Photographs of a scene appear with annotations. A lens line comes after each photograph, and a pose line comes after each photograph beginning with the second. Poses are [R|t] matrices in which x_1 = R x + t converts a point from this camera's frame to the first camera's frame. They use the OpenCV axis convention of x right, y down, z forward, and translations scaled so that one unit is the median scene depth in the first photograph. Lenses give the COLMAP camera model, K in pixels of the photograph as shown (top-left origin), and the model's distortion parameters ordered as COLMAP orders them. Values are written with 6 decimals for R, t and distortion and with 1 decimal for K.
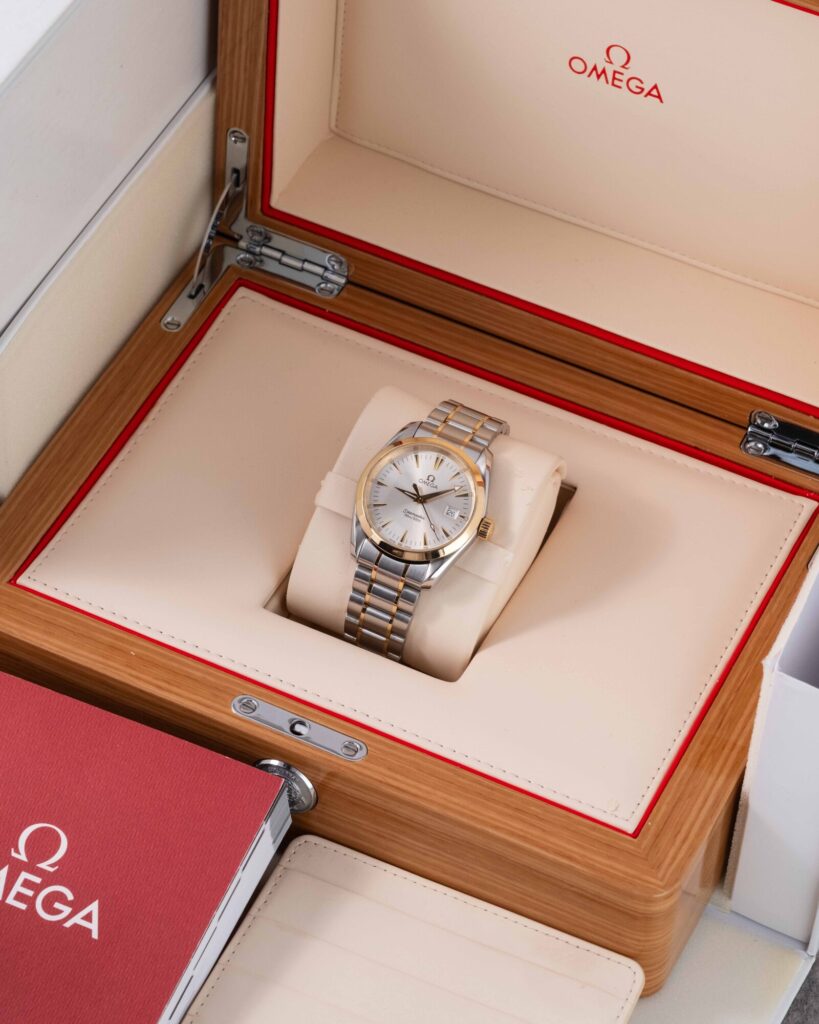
lens RADIAL K [[3918.7, 0, 409.5], [0, 3918.7, 512.0], [0, 0, 1]] dist [0.101893, -1.513185]
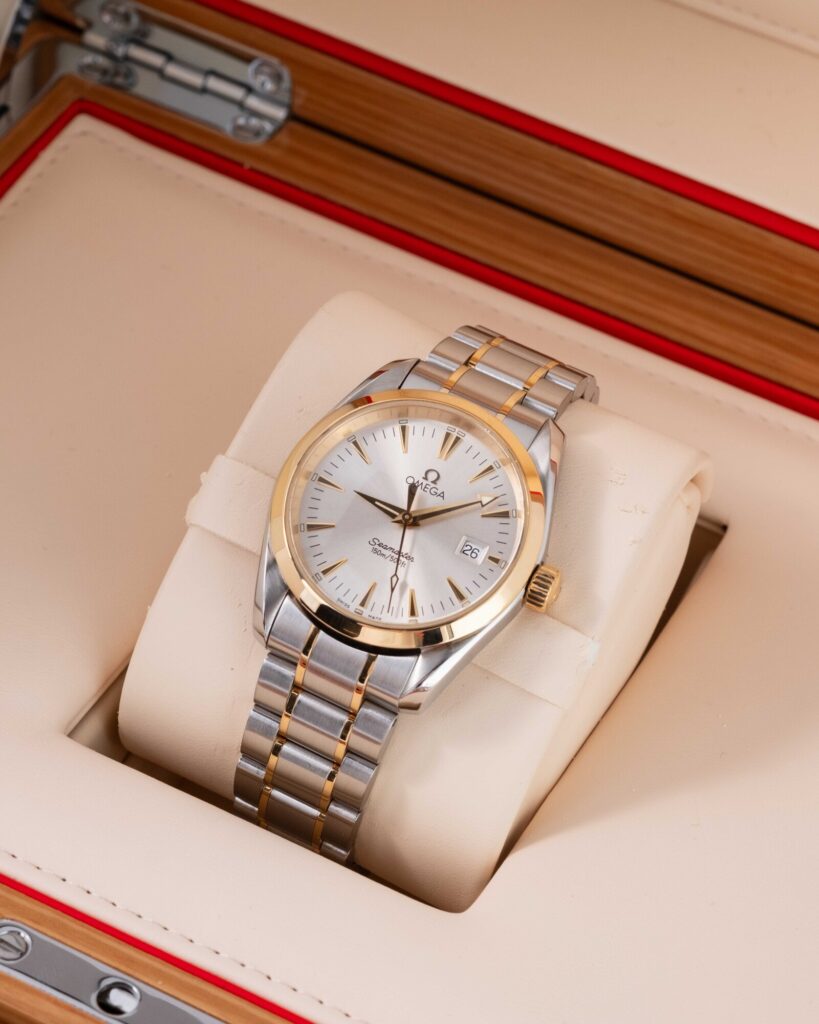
lens RADIAL K [[3918.7, 0, 409.5], [0, 3918.7, 512.0], [0, 0, 1]] dist [0.101893, -1.513185]
pose [[0.998825, 0.048037, -0.006470, 0.006047], [-0.048305, 0.997524, -0.051112, 0.019879], [0.003999, 0.051364, 0.998672, 0.528263]]
